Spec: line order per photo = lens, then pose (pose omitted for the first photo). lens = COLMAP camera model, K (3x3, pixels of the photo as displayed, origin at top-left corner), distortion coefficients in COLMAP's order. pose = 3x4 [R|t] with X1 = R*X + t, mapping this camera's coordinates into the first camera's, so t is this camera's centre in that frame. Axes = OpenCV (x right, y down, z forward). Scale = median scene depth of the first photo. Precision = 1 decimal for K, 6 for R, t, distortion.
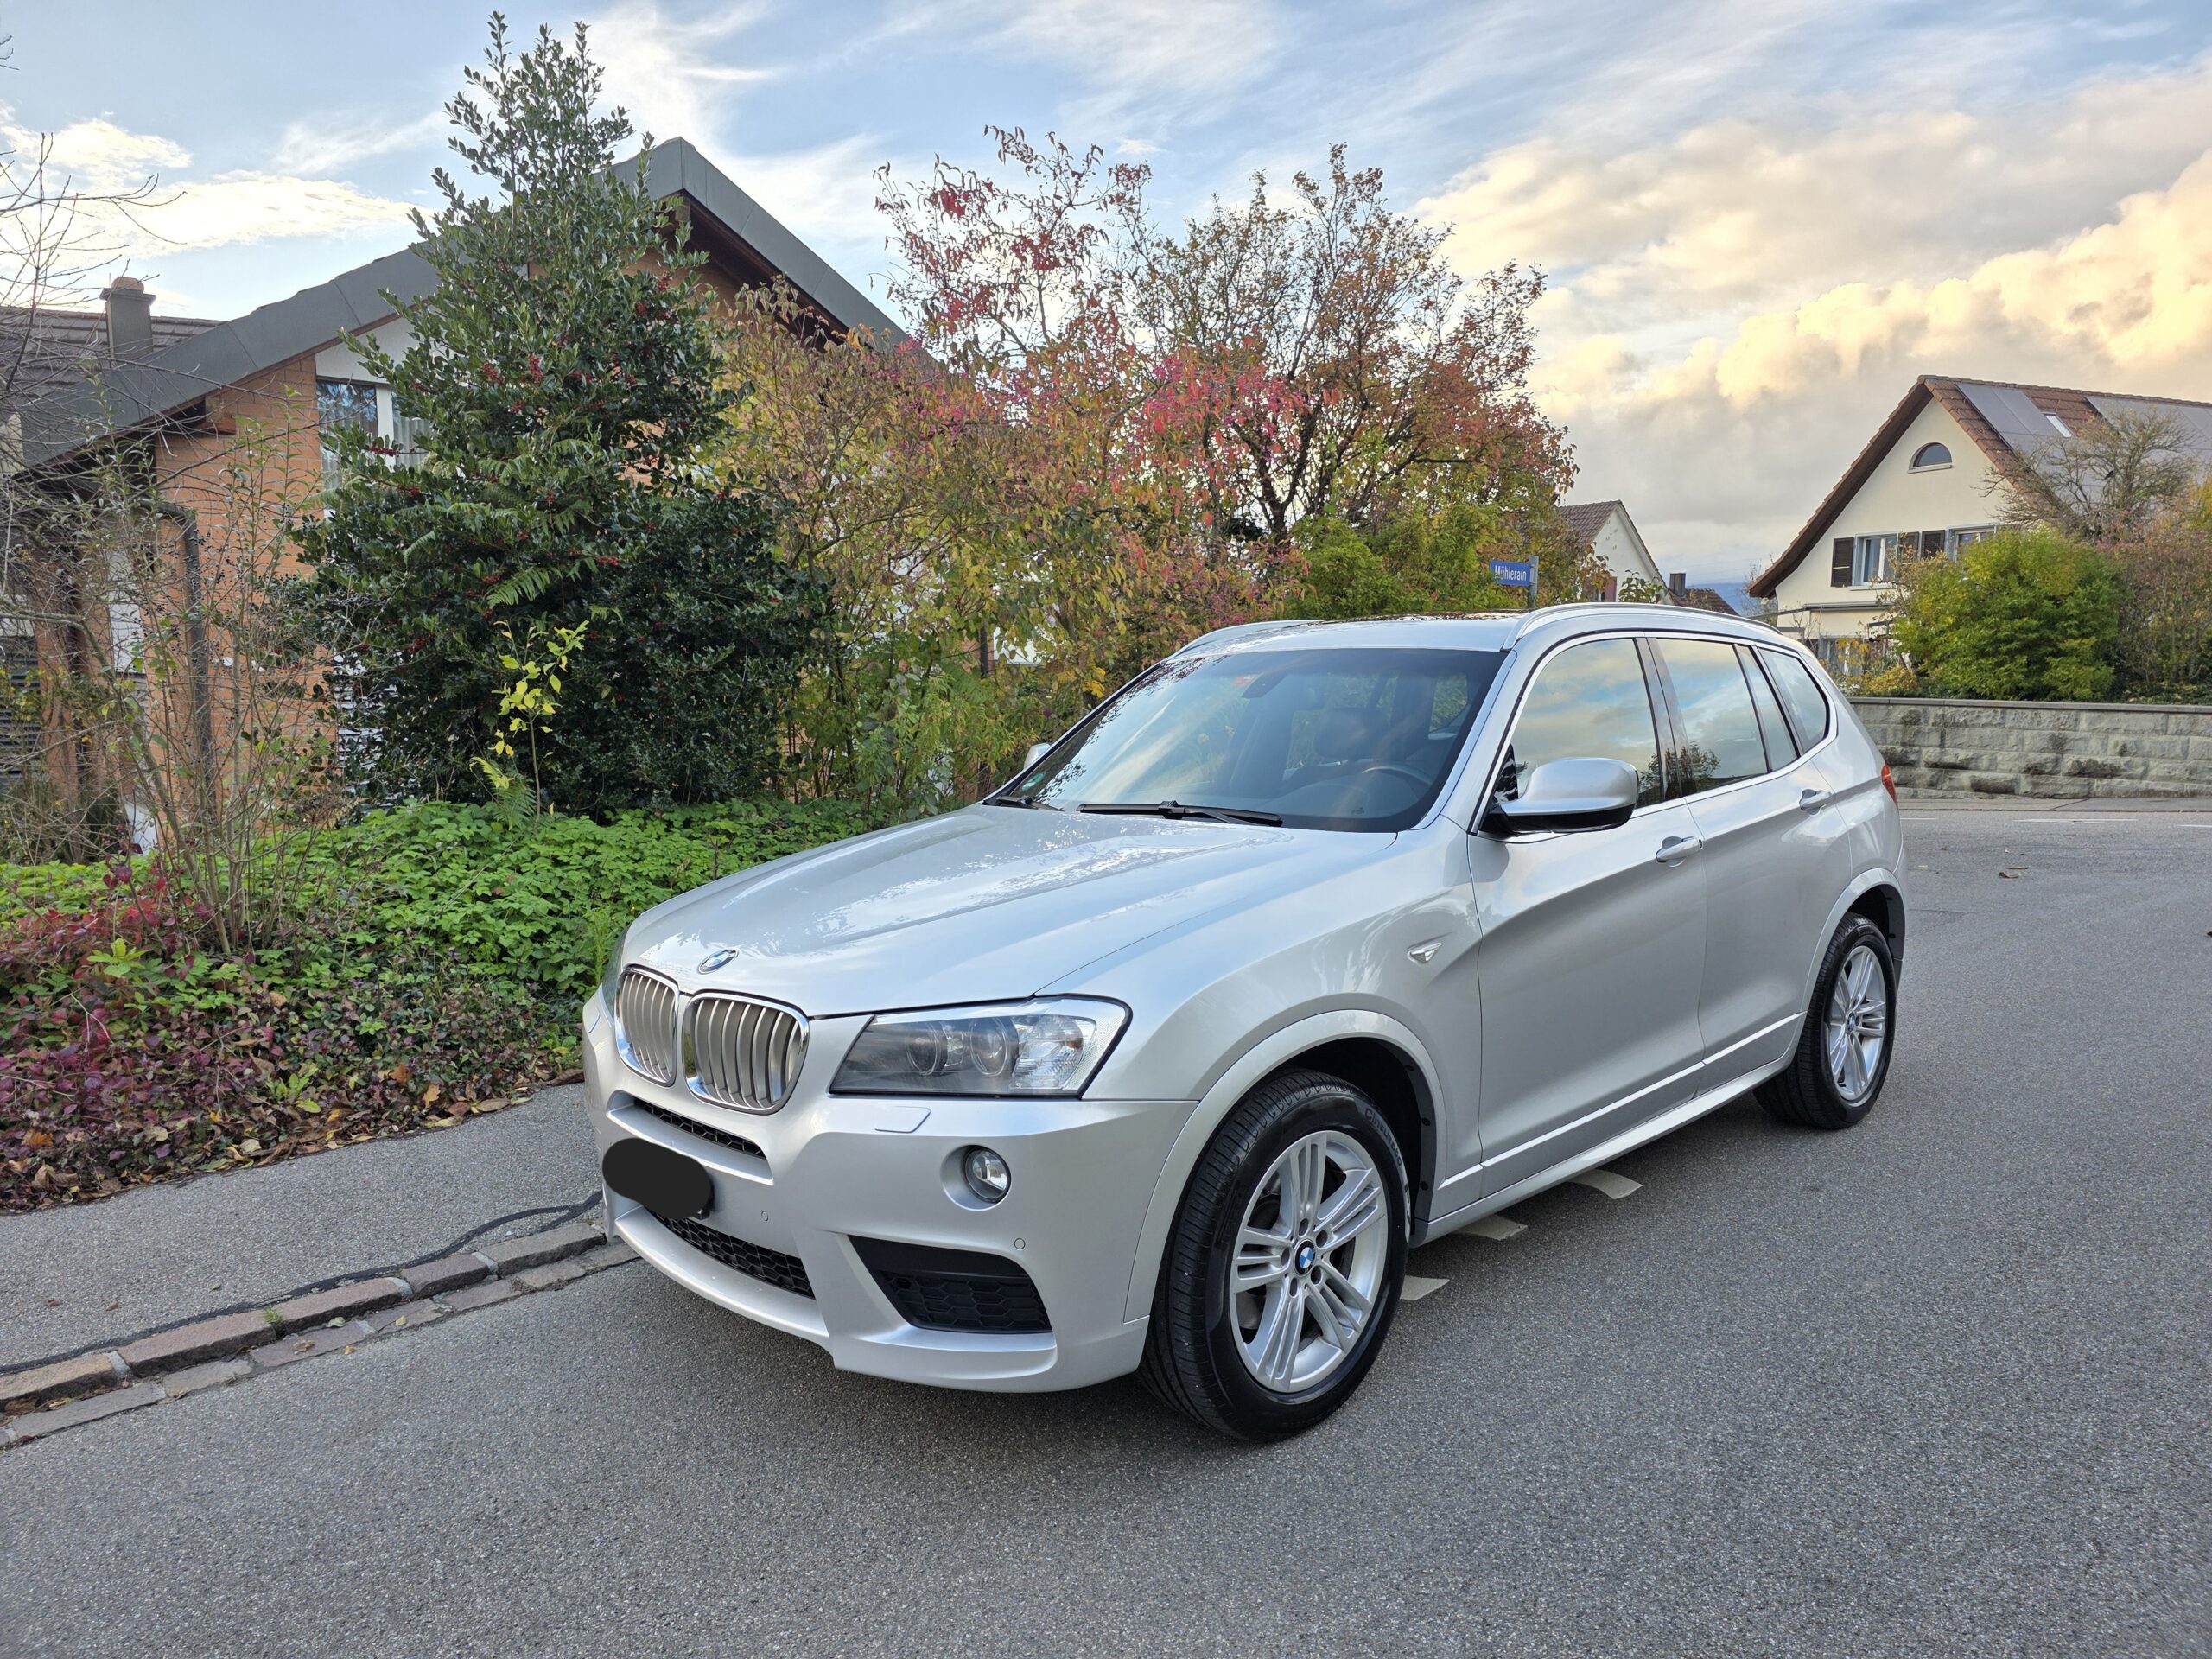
lens RADIAL K [[1488.2, 0, 1106.0], [0, 1488.2, 829.5], [0, 0, 1]] dist [0.042853, -0.043530]
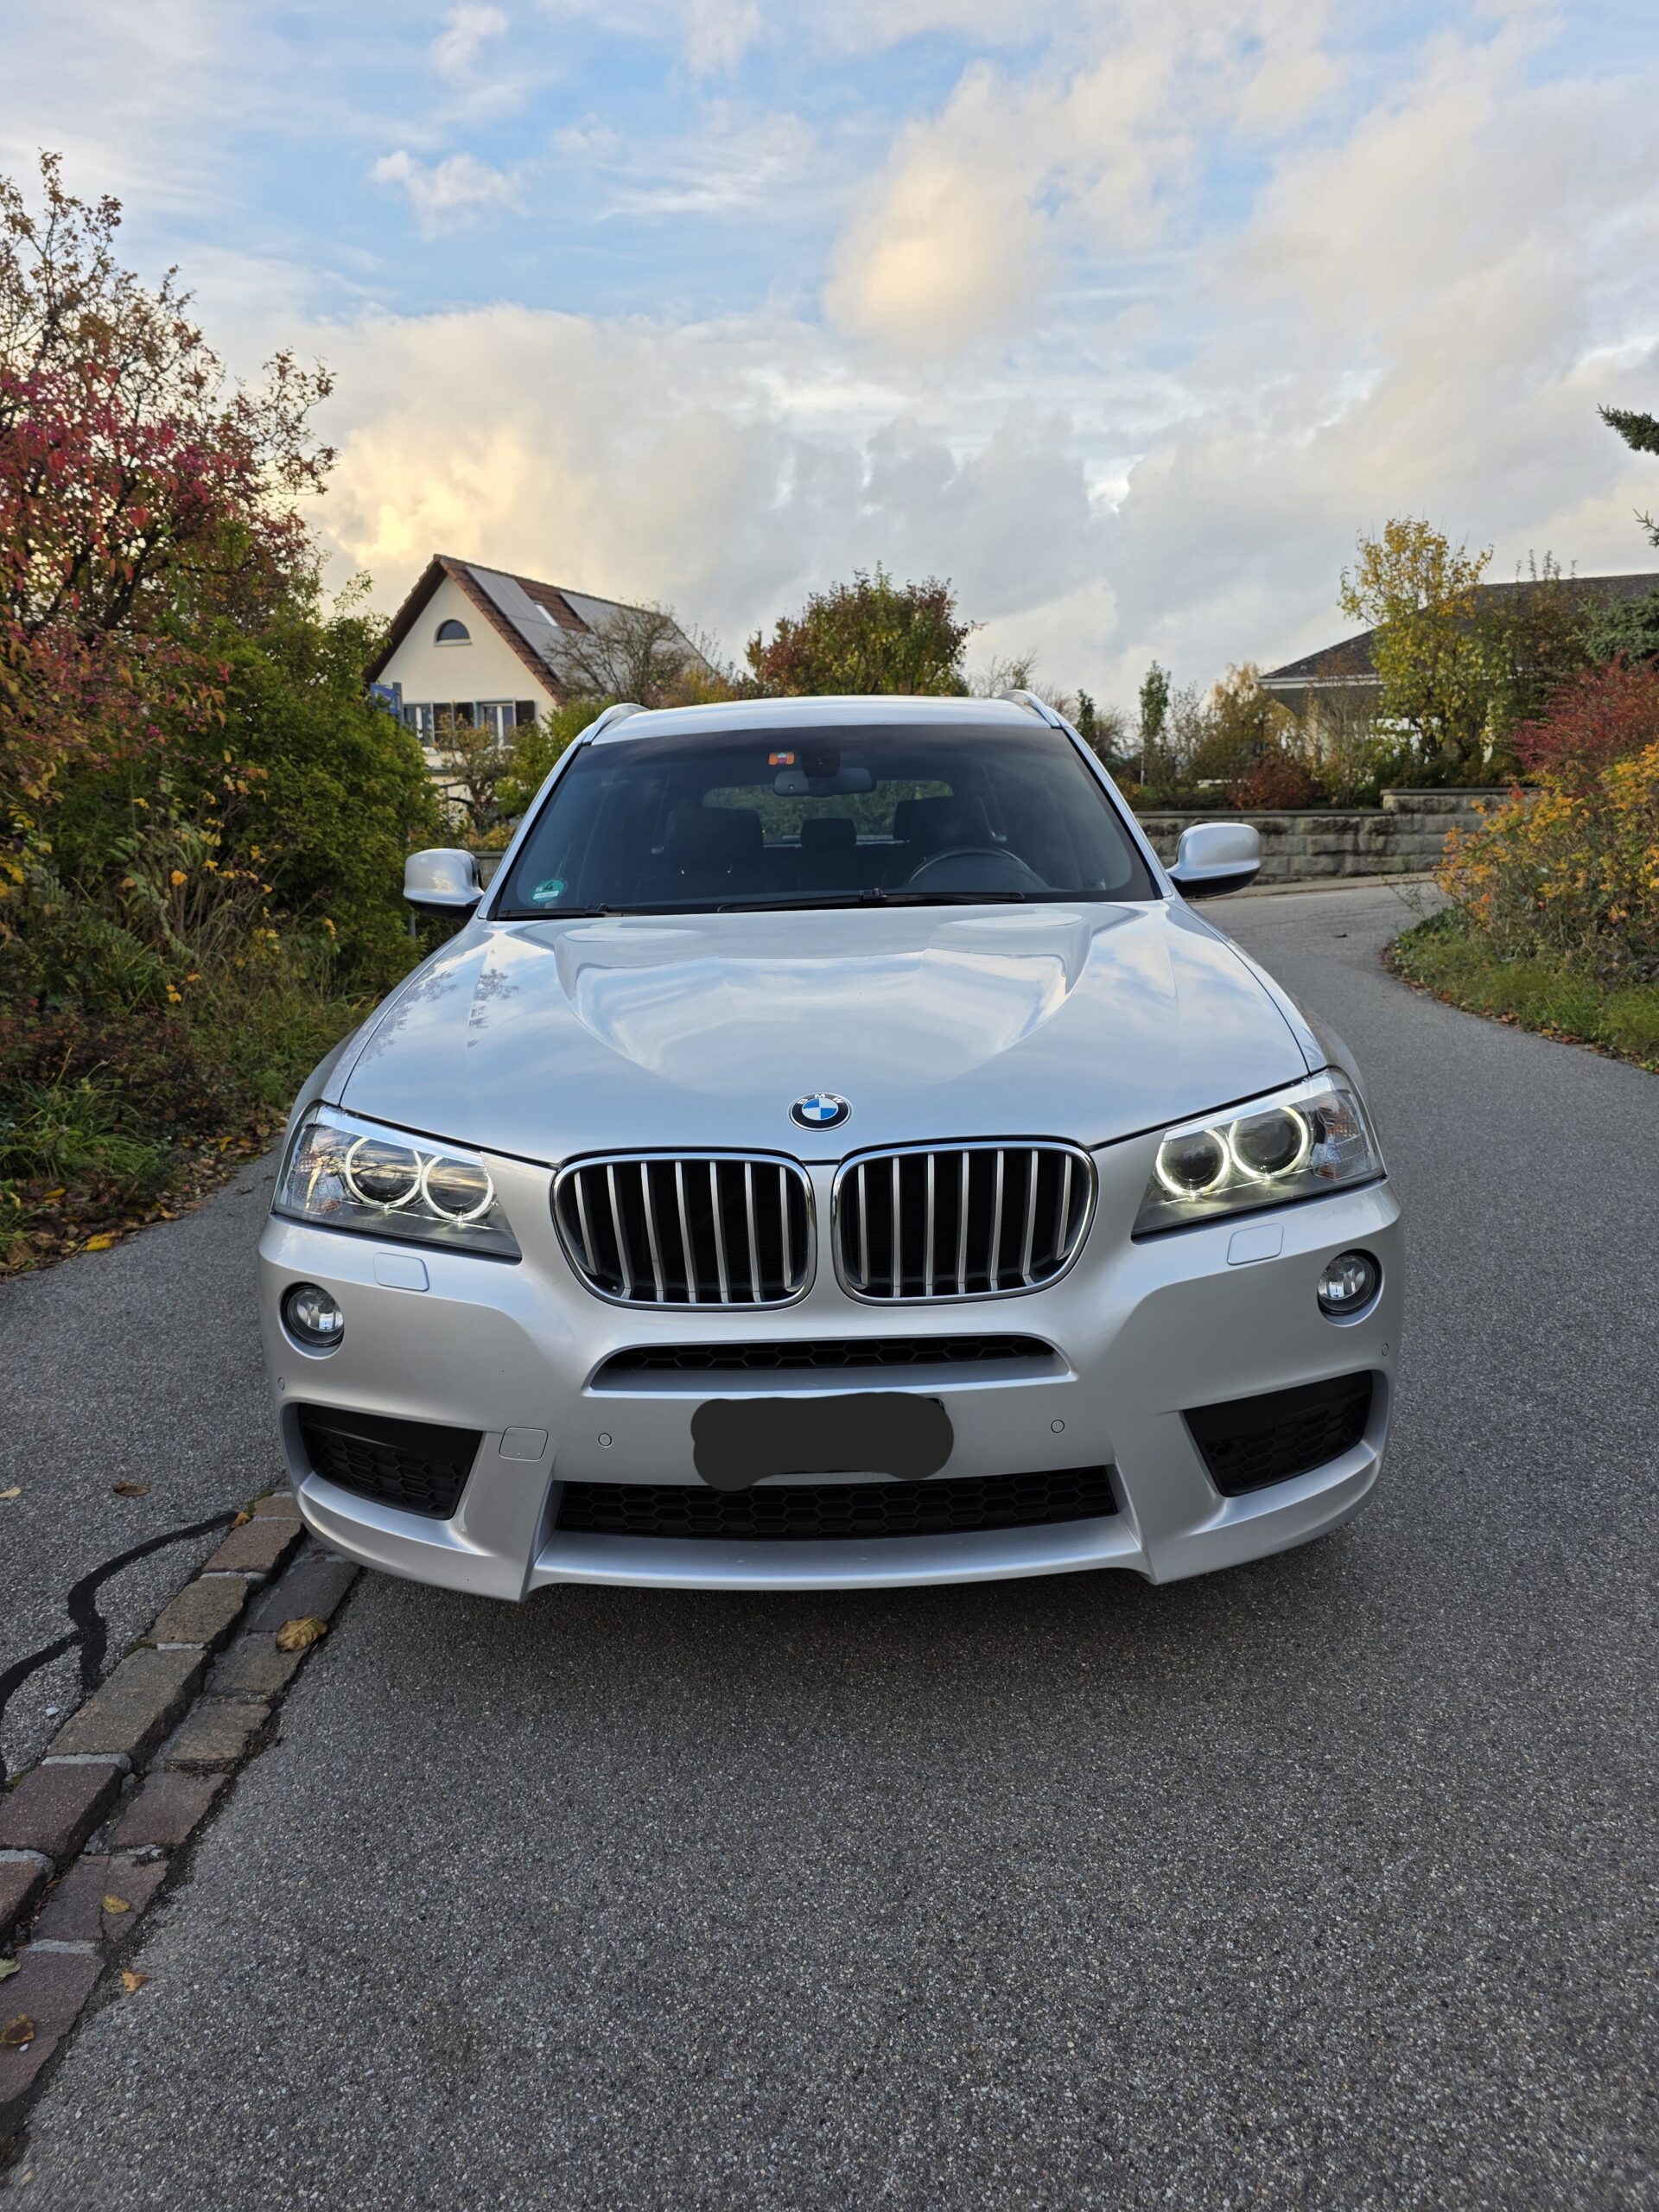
lens RADIAL K [[1488.2, 0, 818.6], [0, 1488.2, 1097.3], [0, 0, 1]] dist [0.042853, -0.043530]
pose [[0.703023, -0.134818, 0.698271, -0.191116], [0.091511, 0.990853, 0.099174, 0.003551], [-0.705255, -0.005822, 0.708930, 0.135316]]
